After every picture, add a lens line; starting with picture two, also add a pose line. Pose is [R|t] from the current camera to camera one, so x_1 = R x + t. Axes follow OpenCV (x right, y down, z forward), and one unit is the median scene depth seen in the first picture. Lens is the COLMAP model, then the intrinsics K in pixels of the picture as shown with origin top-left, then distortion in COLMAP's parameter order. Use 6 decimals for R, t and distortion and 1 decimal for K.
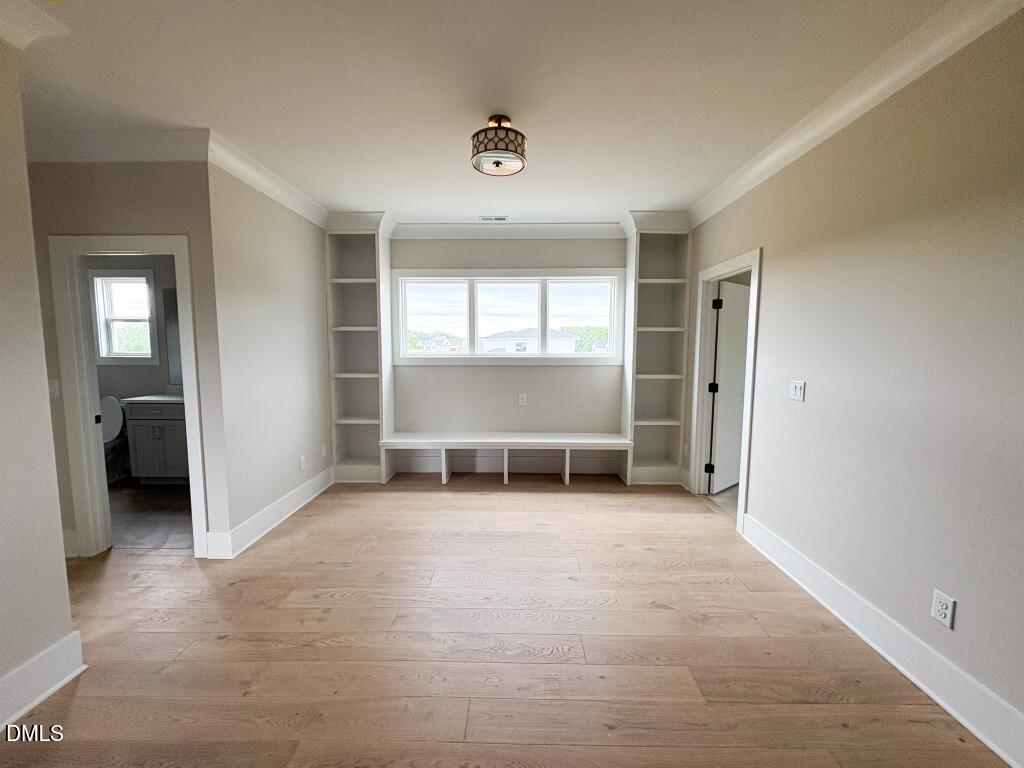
lens RADIAL K [[412.3, 0, 512.0], [0, 412.3, 384.0], [0, 0, 1]] dist [0.001376, 0.000127]
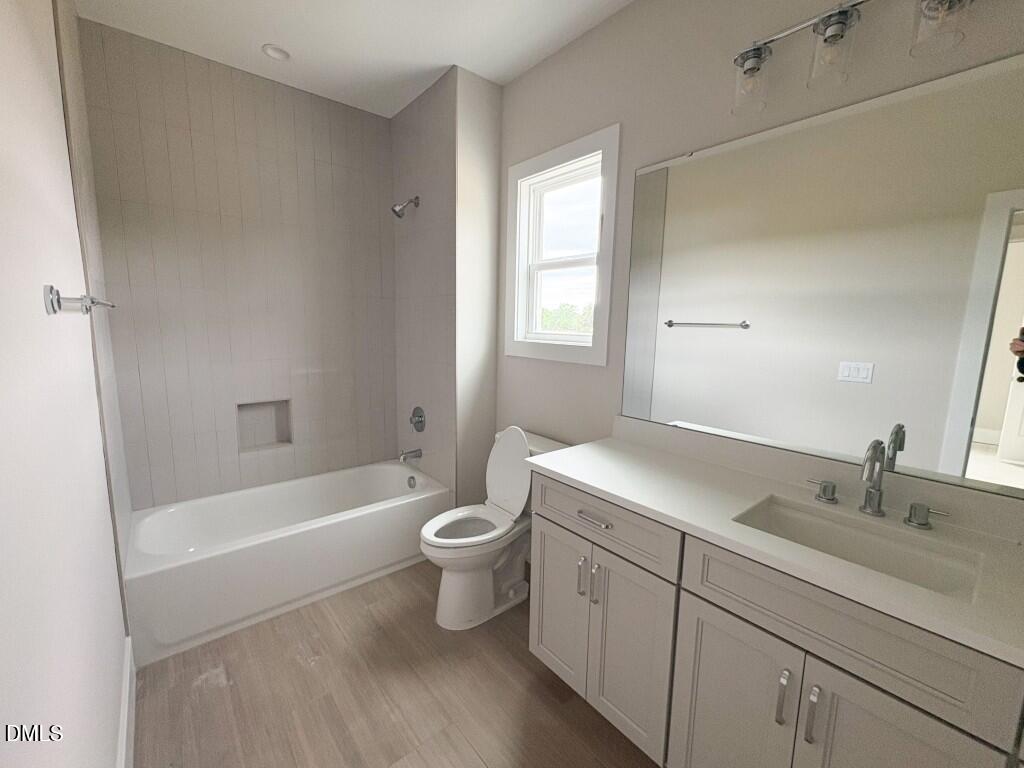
lens RADIAL K [[412.3, 0, 512.0], [0, 412.3, 384.0], [0, 0, 1]] dist [0.001376, 0.000127]
pose [[0.646890, 0.115049, -0.753855, -0.600012], [-0.084780, 0.993276, 0.078838, -0.052295], [0.757856, 0.012912, 0.652294, 0.656208]]
